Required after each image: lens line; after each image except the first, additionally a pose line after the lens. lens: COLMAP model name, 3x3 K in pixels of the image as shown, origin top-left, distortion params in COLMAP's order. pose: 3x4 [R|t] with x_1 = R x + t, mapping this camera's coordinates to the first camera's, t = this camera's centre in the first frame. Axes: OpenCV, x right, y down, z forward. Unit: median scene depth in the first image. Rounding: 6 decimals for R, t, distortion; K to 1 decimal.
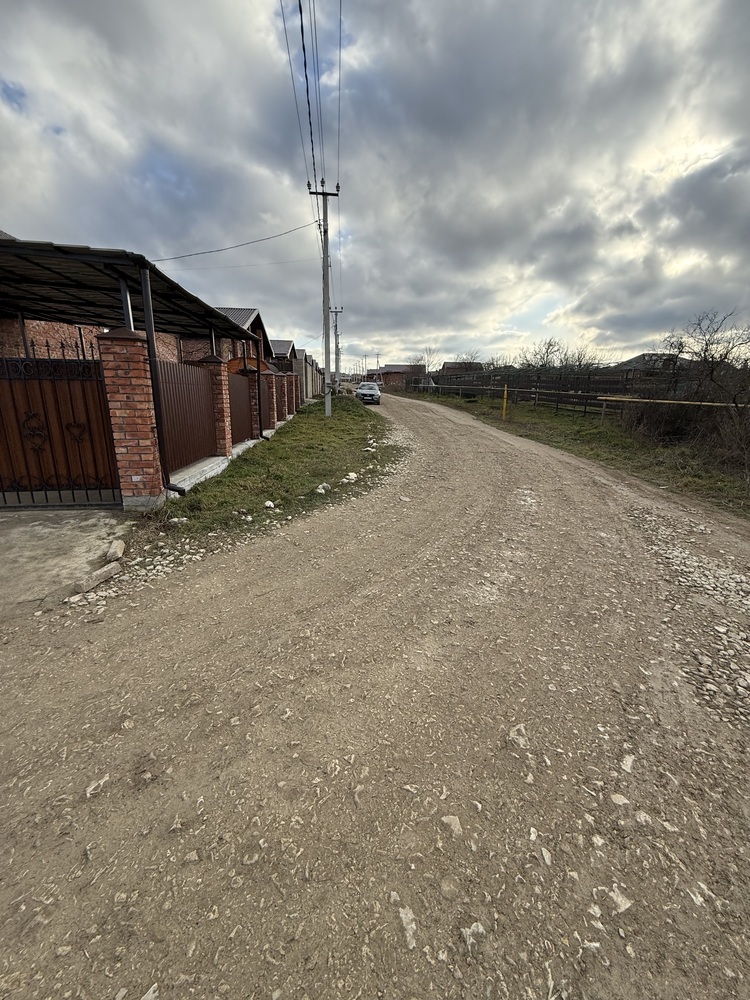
lens RADIAL K [[396.9, 0, 376.8], [0, 396.9, 496.4], [0, 0, 1]] dist [0.001639, -0.000169]
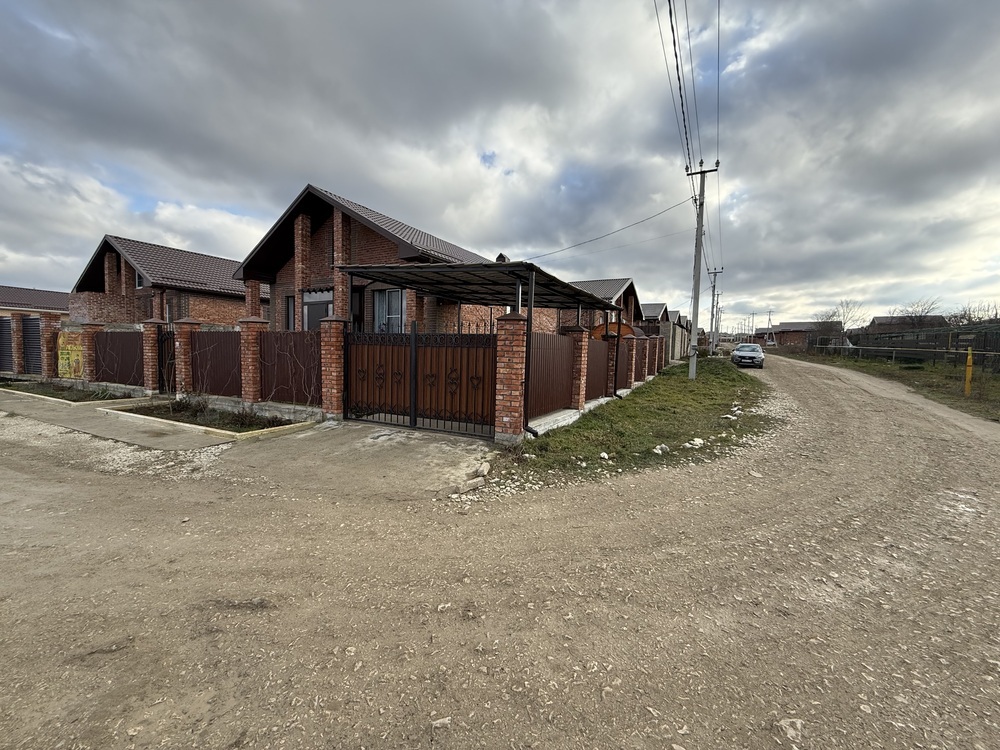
lens RADIAL K [[396.9, 0, 500.0], [0, 396.9, 375.0], [0, 0, 1]] dist [0.001639, -0.000169]
pose [[0.829791, 0.041829, -0.556505, 0.103444], [-0.151039, 0.976805, -0.151789, 0.013673], [0.537247, 0.210007, 0.816861, -0.116213]]
